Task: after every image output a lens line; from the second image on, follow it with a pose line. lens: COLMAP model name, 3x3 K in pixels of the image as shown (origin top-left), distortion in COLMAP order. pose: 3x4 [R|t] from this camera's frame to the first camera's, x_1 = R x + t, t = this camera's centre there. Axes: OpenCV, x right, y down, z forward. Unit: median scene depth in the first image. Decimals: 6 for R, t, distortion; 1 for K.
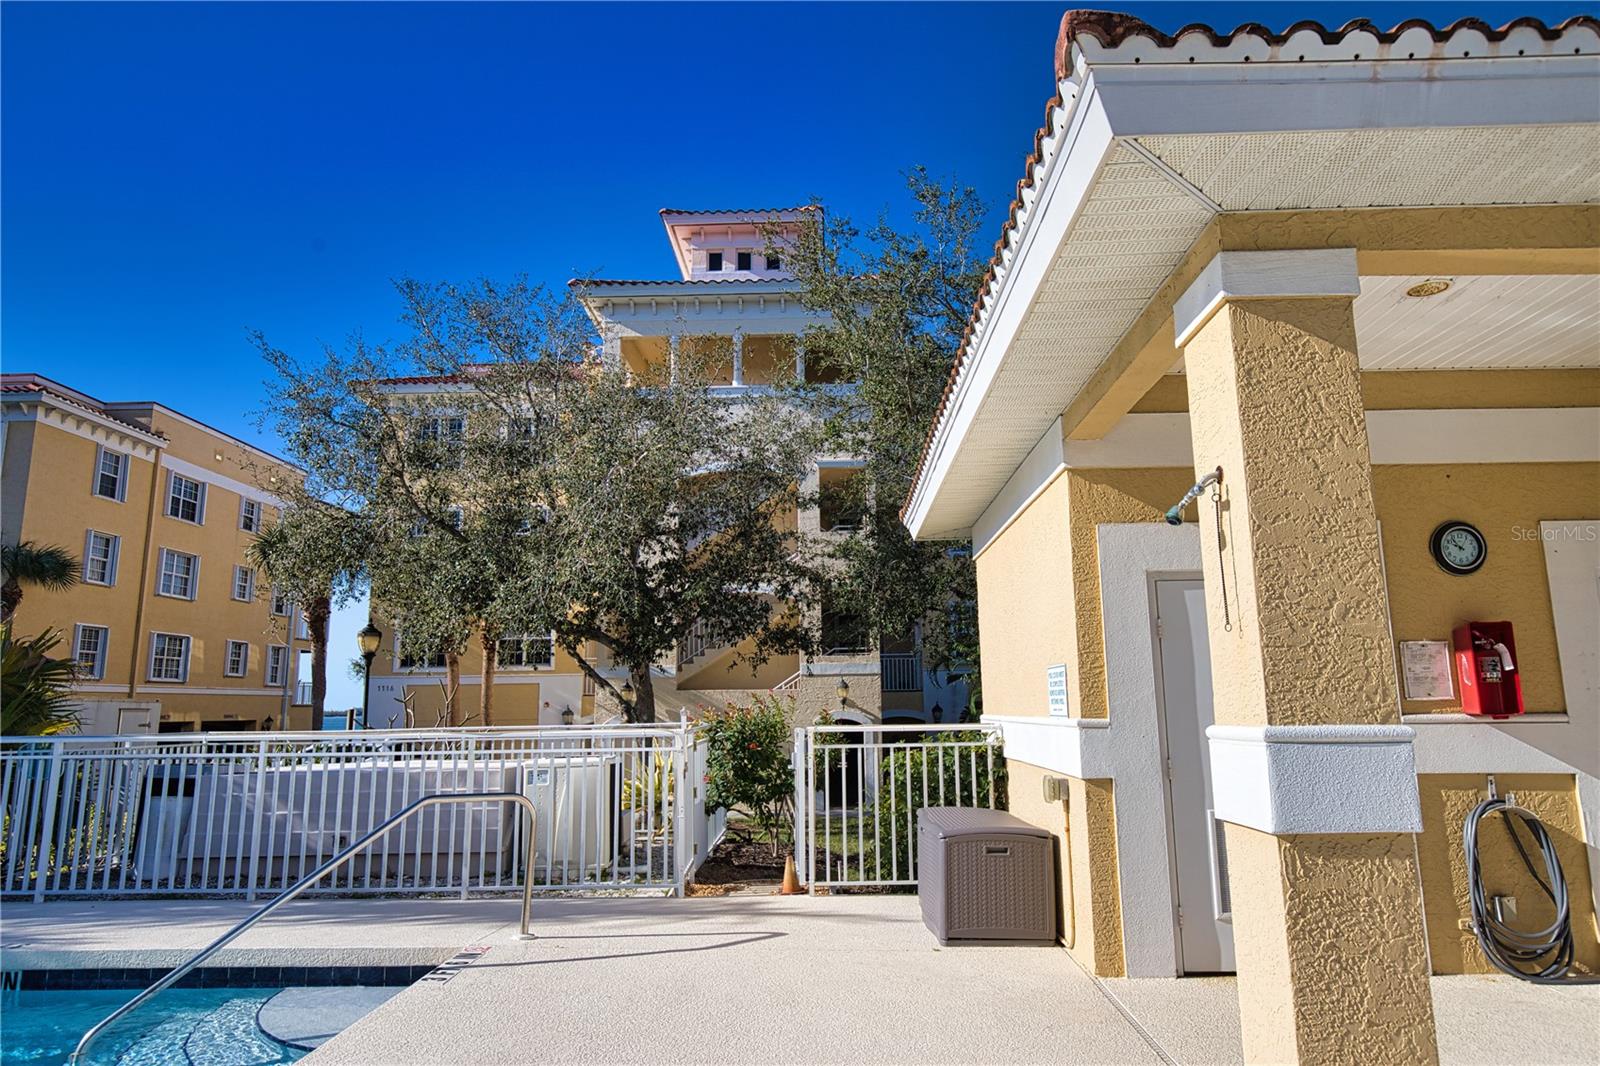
lens RADIAL K [[963.6, 0, 805.3], [0, 963.6, 534.9], [0, 0, 1]] dist [-0.004433, -0.000304]
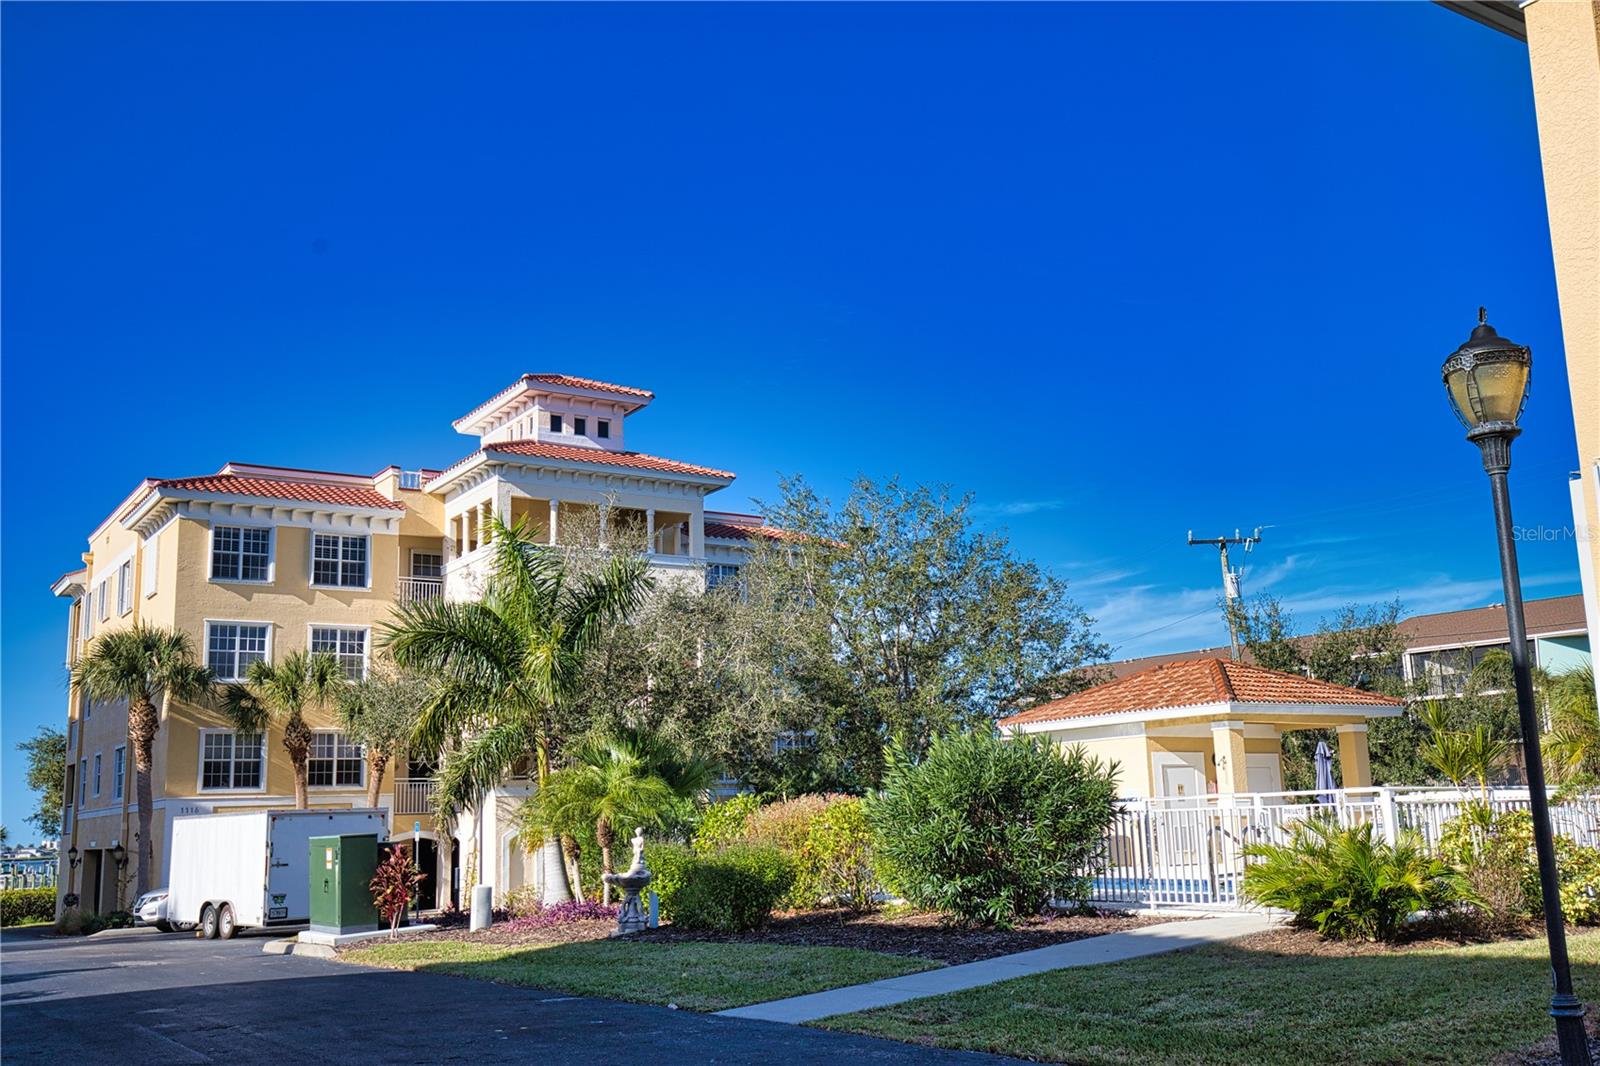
lens RADIAL K [[1510.0, 0, 803.7], [0, 1510.0, 534.4], [0, 0, 1]] dist [0.037851, 0.000000]
pose [[0.822948, 0.093340, 0.560397, -0.830522], [-0.078475, 0.995632, -0.050592, -0.088451], [-0.562671, -0.002343, 0.826678, -0.618047]]
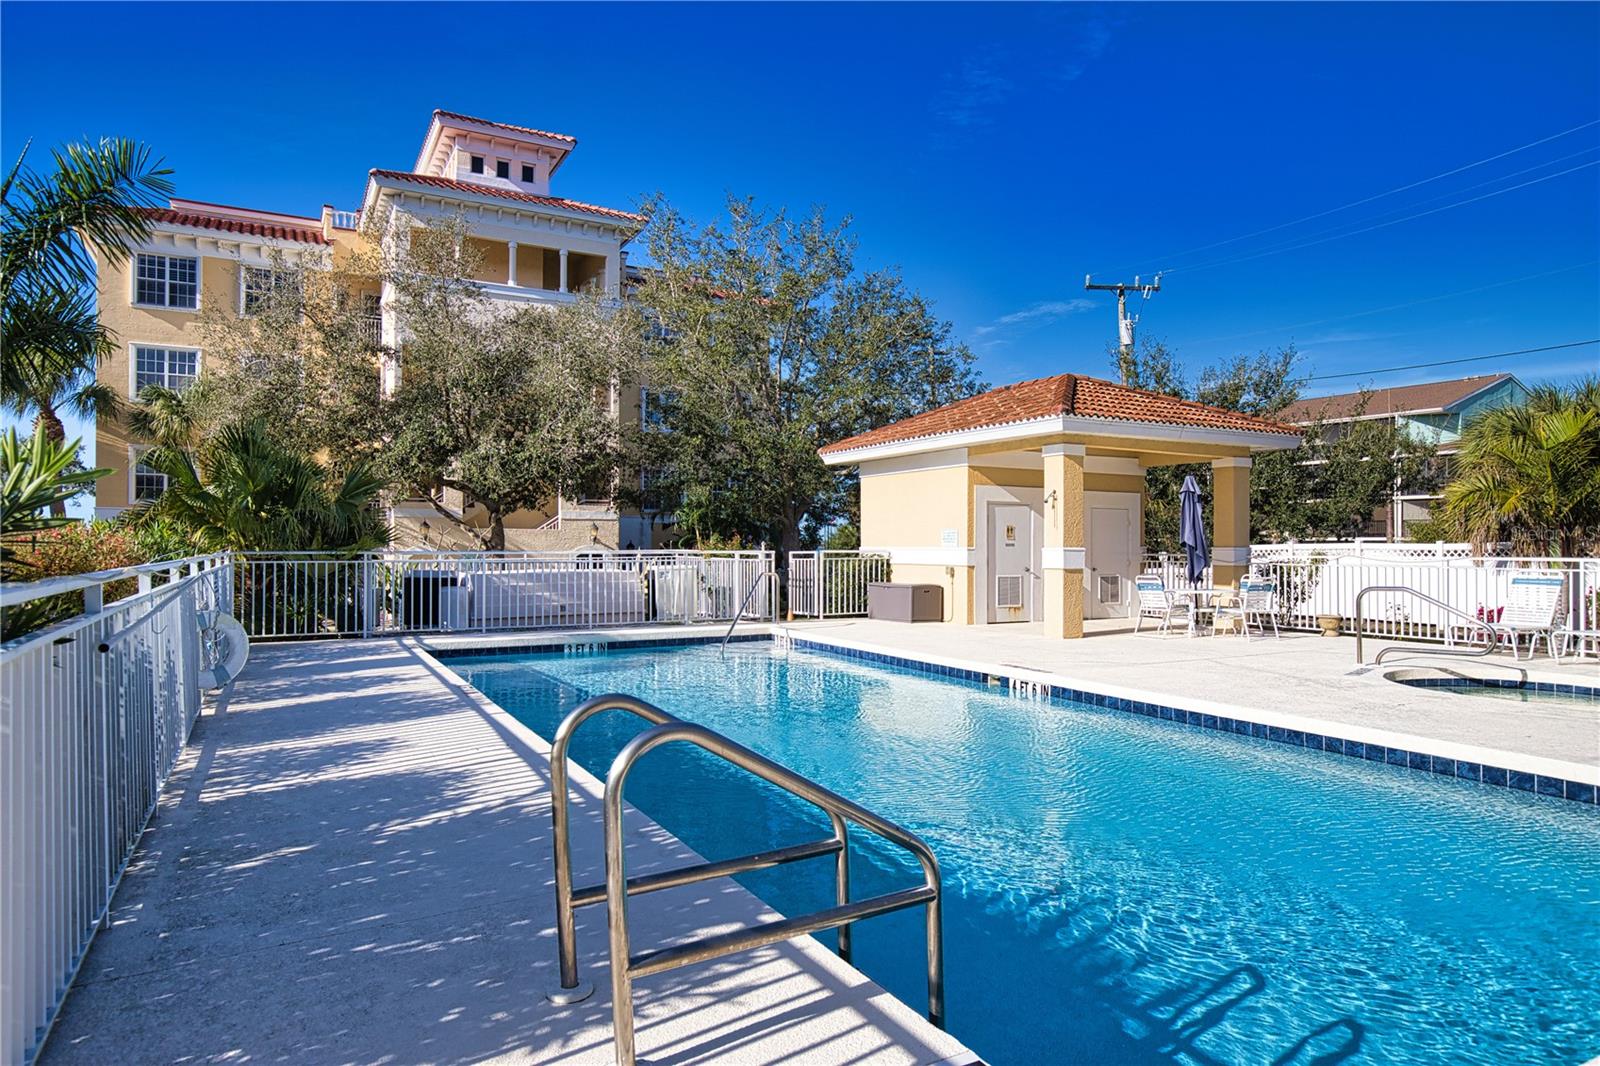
lens RADIAL K [[963.6, 0, 806.6], [0, 963.6, 541.1], [0, 0, 1]] dist [-0.004433, -0.000304]
pose [[0.862182, 0.015916, 0.506349, -0.331955], [-0.101851, 0.984543, 0.142480, -0.042050], [-0.496255, -0.174416, 0.850476, -0.266774]]
